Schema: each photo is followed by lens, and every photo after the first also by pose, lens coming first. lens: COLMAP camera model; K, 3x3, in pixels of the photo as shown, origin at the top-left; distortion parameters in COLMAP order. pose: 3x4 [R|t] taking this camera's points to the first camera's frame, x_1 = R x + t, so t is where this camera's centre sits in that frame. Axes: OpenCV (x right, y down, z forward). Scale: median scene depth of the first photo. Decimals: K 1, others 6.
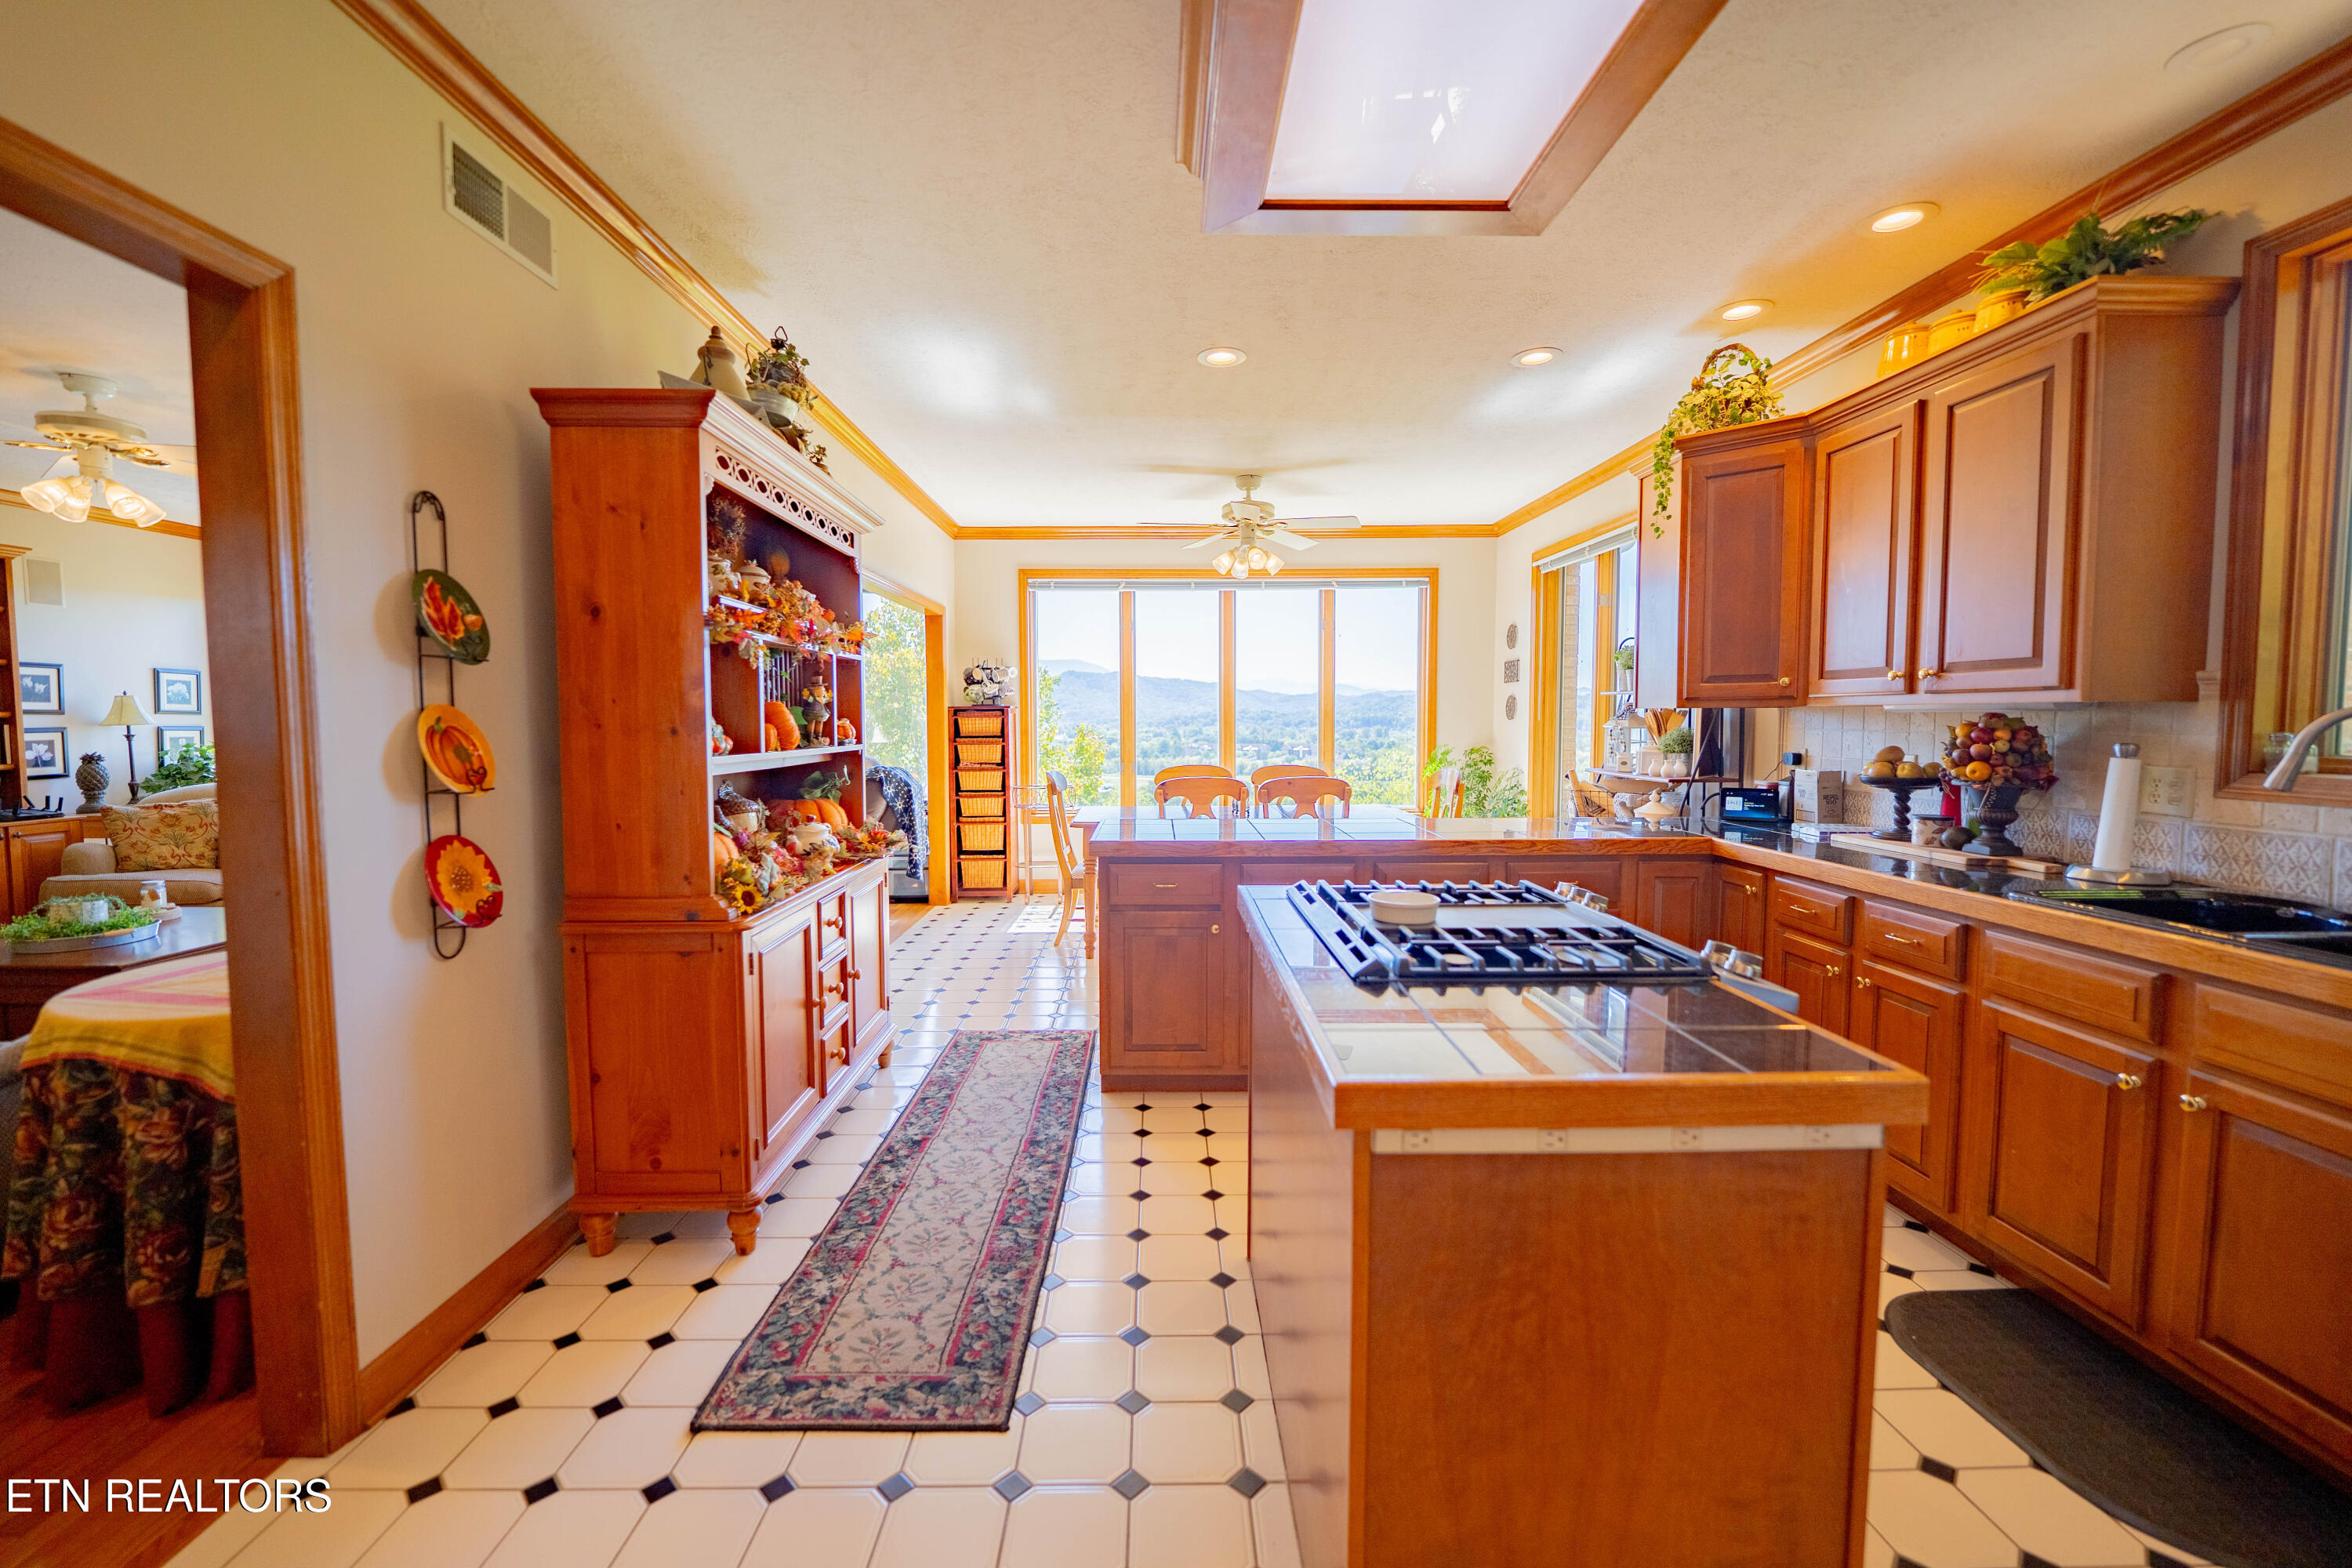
lens RADIAL K [[961.7, 0, 1158.5], [0, 961.7, 778.0], [0, 0, 1]] dist [-0.011829, -0.000495]
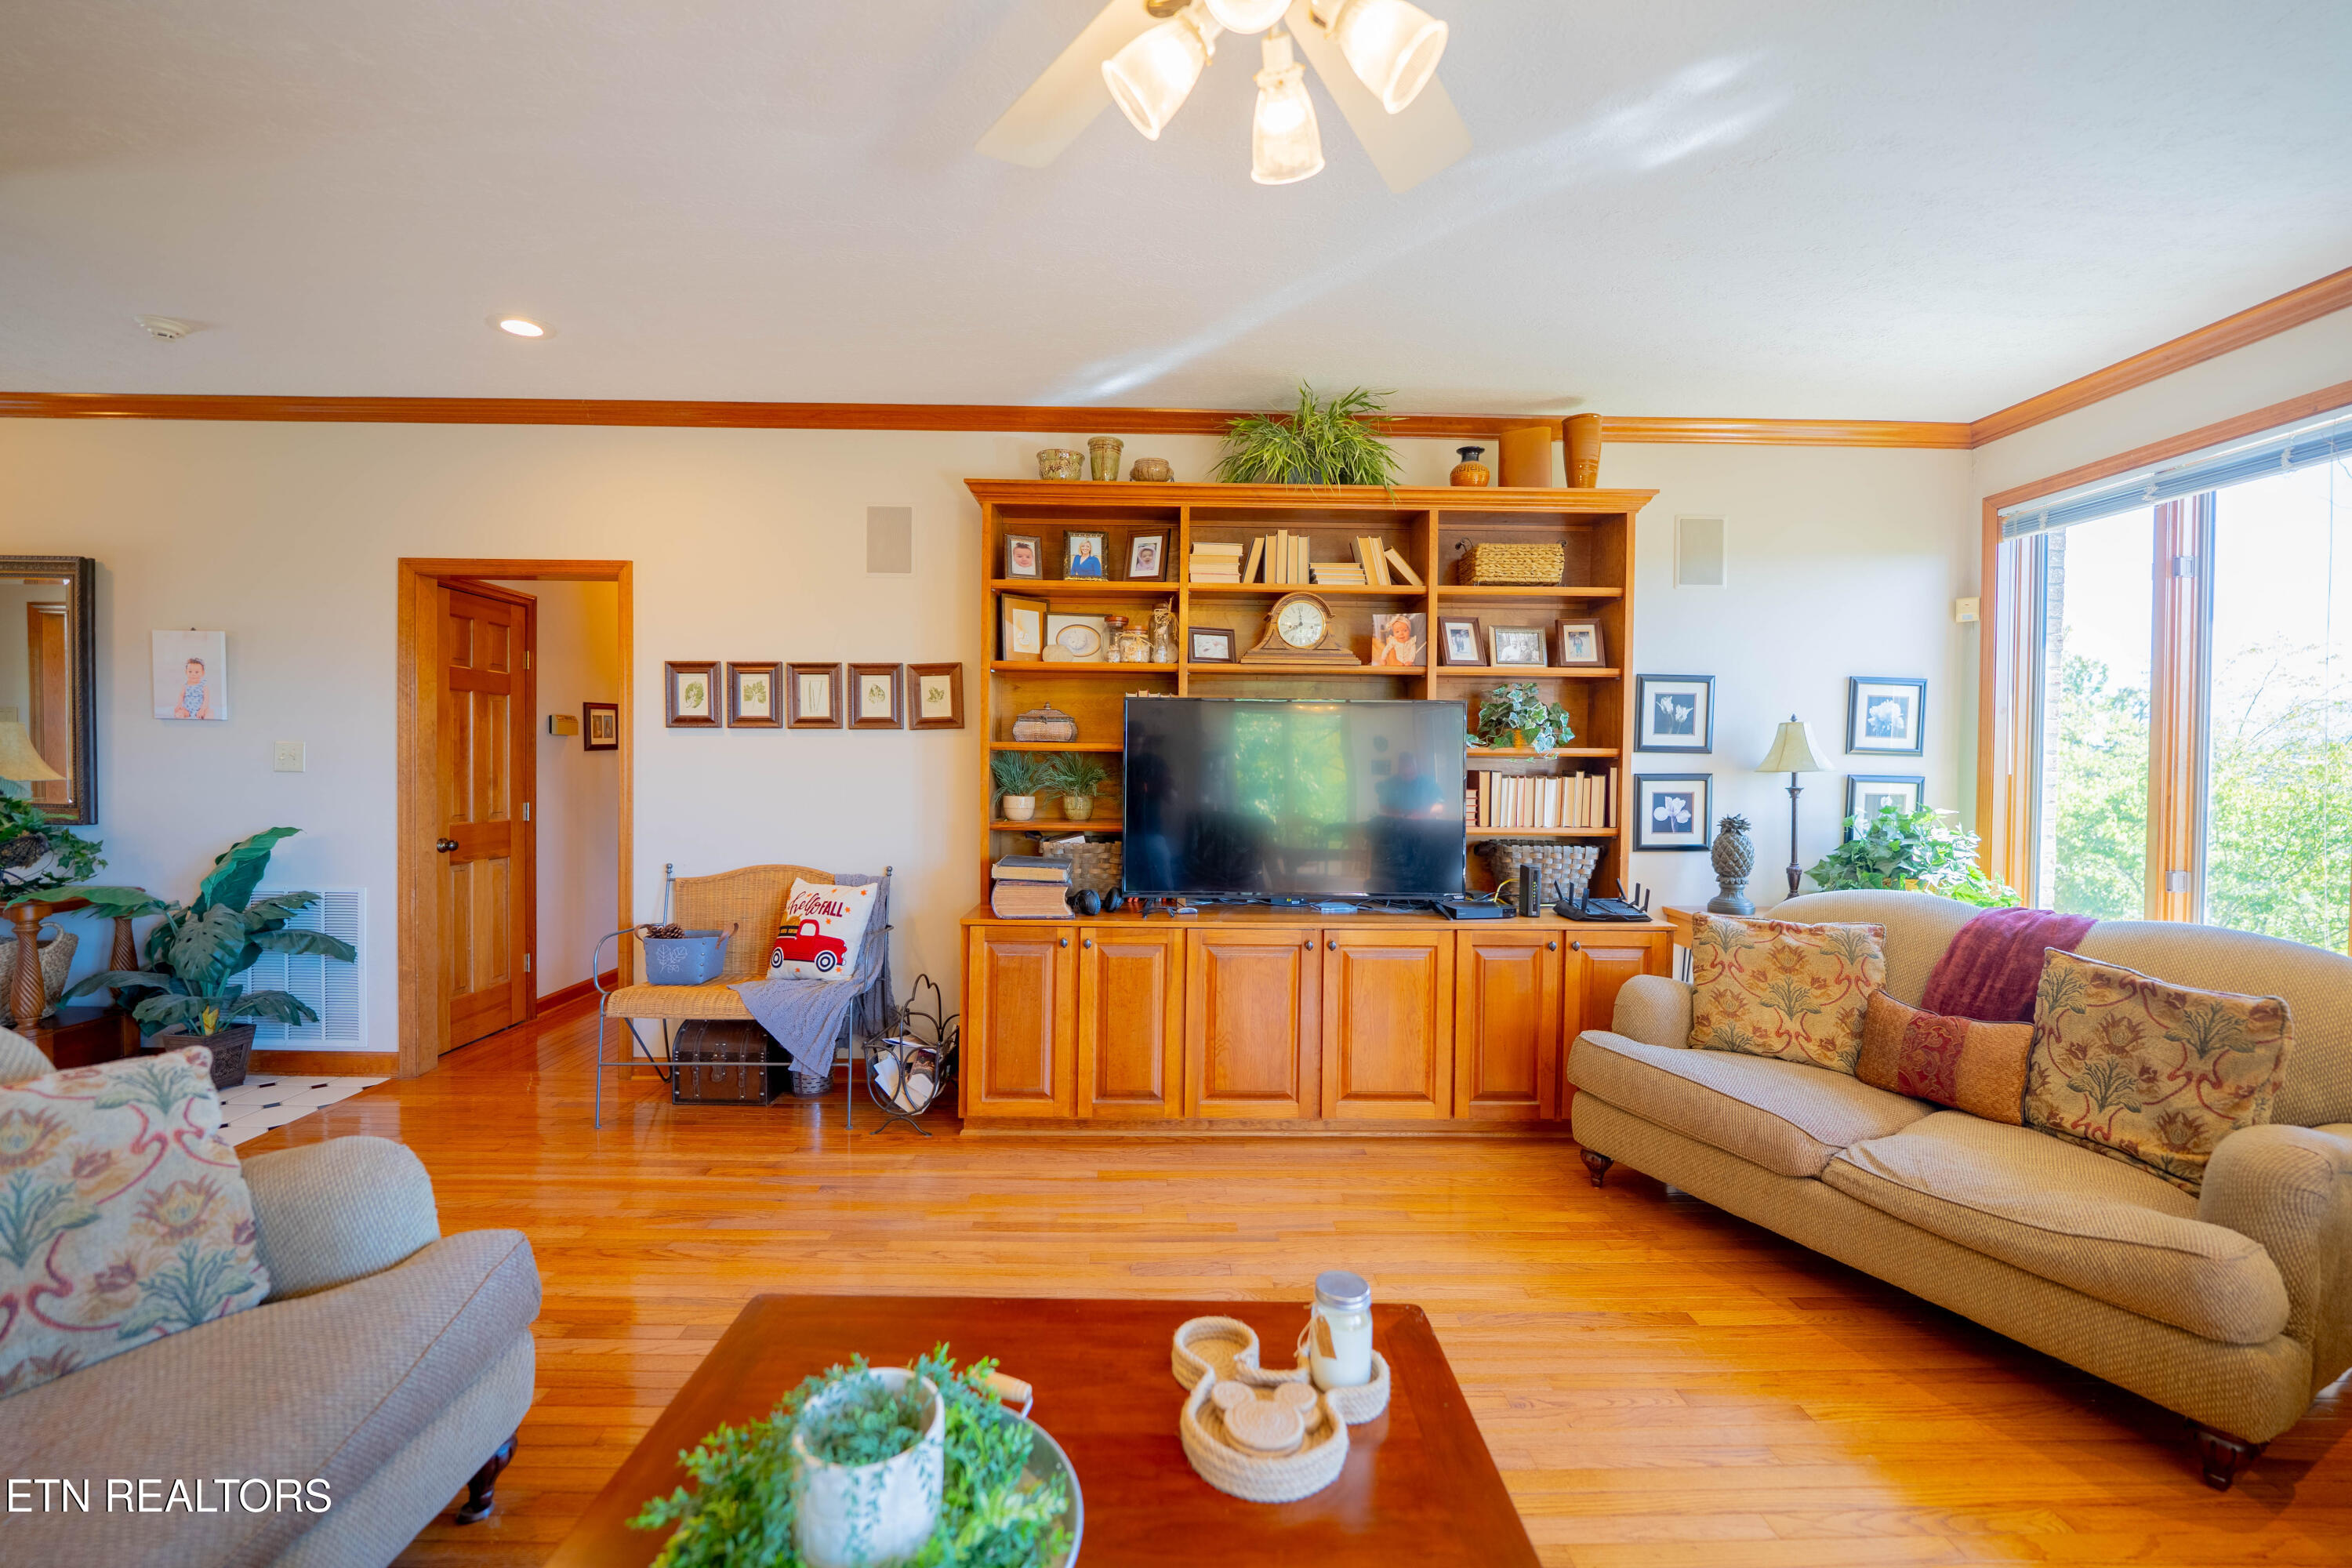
lens RADIAL K [[961.7, 0, 1165.2], [0, 961.7, 769.2], [0, 0, 1]] dist [-0.011829, -0.000495]
pose [[0.009368, 0.013542, -0.999864, -0.532457], [-0.073945, 0.997180, 0.012813, -0.039313], [0.997218, 0.073815, 0.010343, 0.655226]]
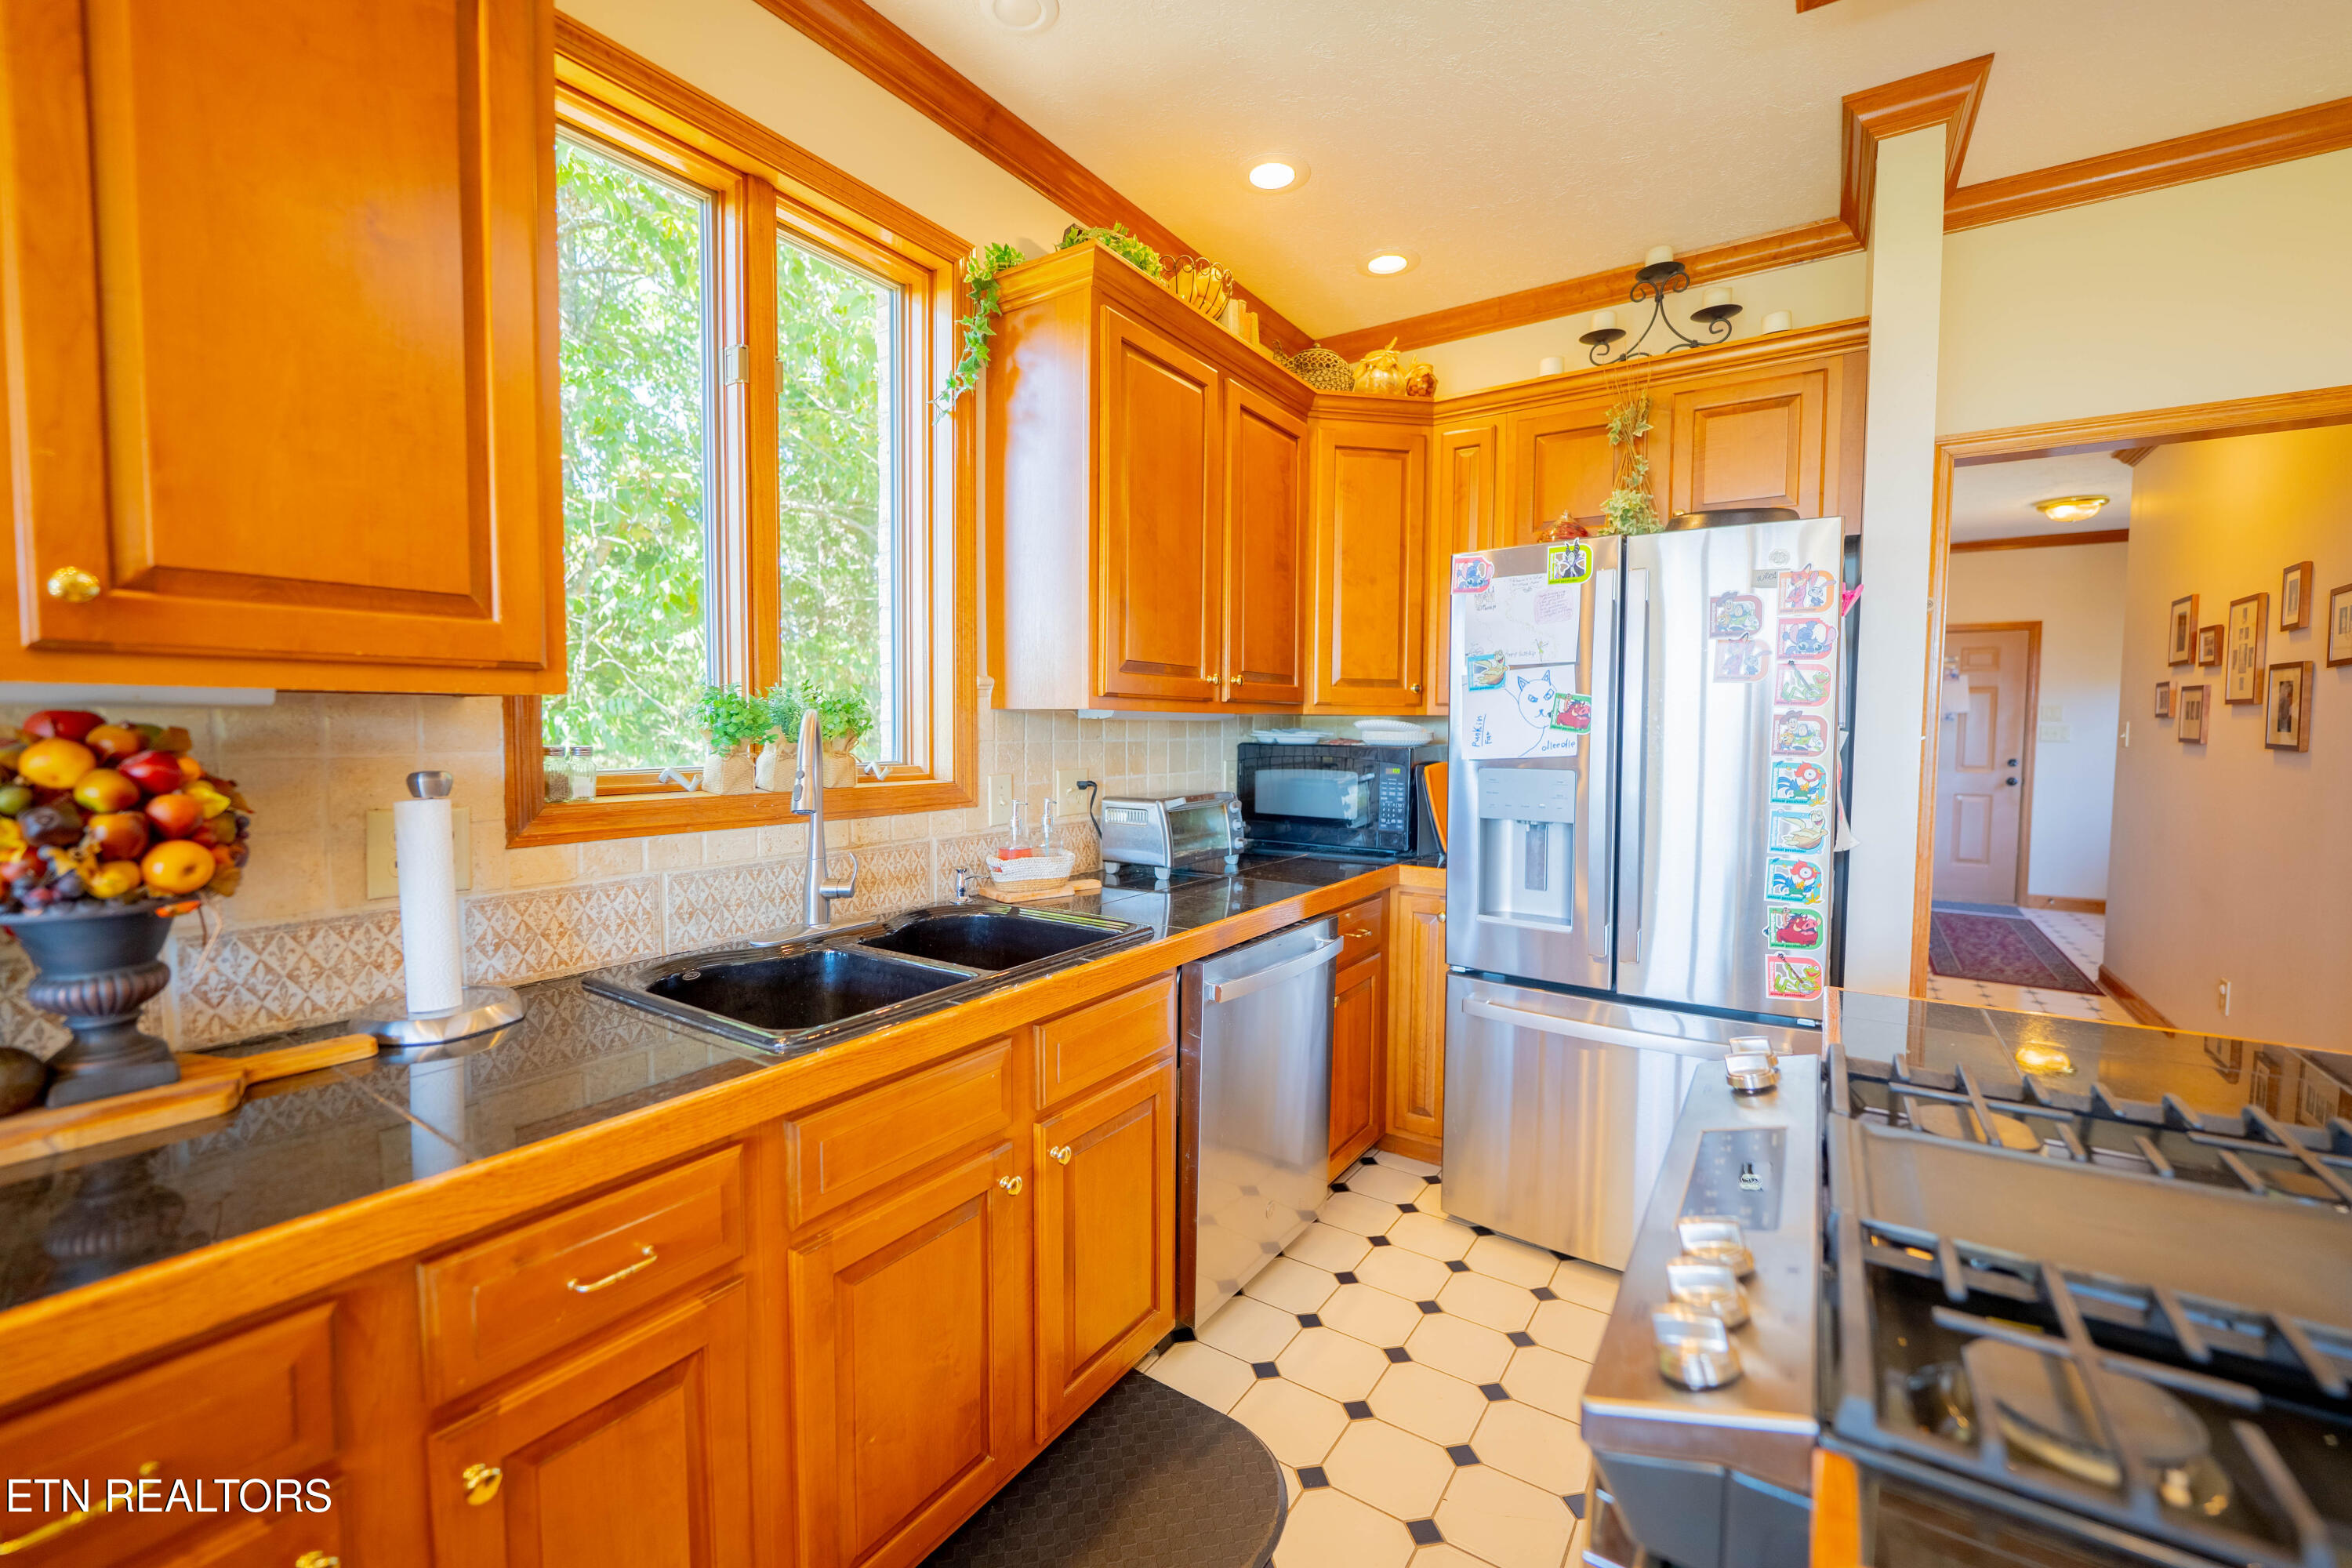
lens RADIAL K [[961.7, 0, 1162.7], [0, 961.7, 778.6], [0, 0, 1]] dist [-0.011829, -0.000495]
pose [[-0.822684, -0.035619, 0.567382, 0.149748], [0.030694, 0.993797, 0.106894, -0.031215], [-0.567670, 0.105355, -0.816487, 0.486247]]
